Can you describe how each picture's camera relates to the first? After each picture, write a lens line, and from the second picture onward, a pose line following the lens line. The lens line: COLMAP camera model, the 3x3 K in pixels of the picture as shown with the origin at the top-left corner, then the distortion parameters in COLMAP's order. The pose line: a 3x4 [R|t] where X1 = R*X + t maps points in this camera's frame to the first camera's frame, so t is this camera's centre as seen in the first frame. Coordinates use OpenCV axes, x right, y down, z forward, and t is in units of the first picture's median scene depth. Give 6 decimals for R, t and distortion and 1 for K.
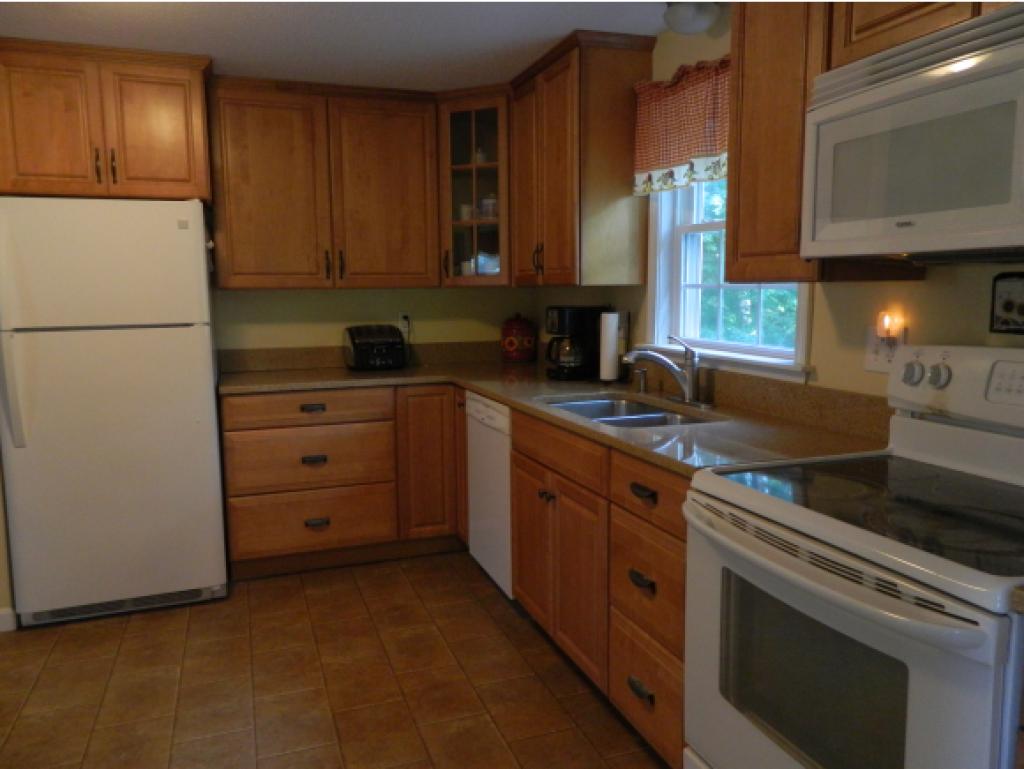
lens RADIAL K [[768.9, 0, 512.7], [0, 768.9, 388.8], [0, 0, 1]] dist [0.014237, 0.004211]
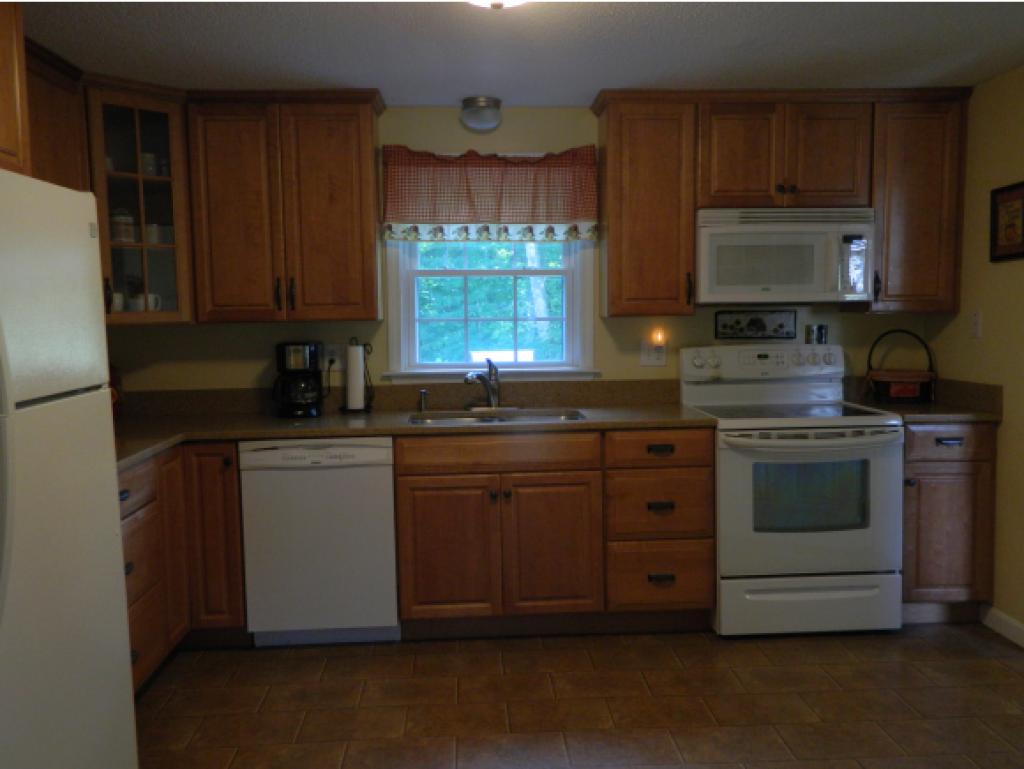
lens RADIAL K [[887.6, 0, 510.5], [0, 887.6, 380.6], [0, 0, 1]] dist [0.053407, -0.000631]
pose [[0.304550, -0.076697, 0.949403, -1.539676], [0.135983, 0.990044, 0.036360, -0.104371], [-0.942740, 0.118029, 0.311948, 0.656676]]
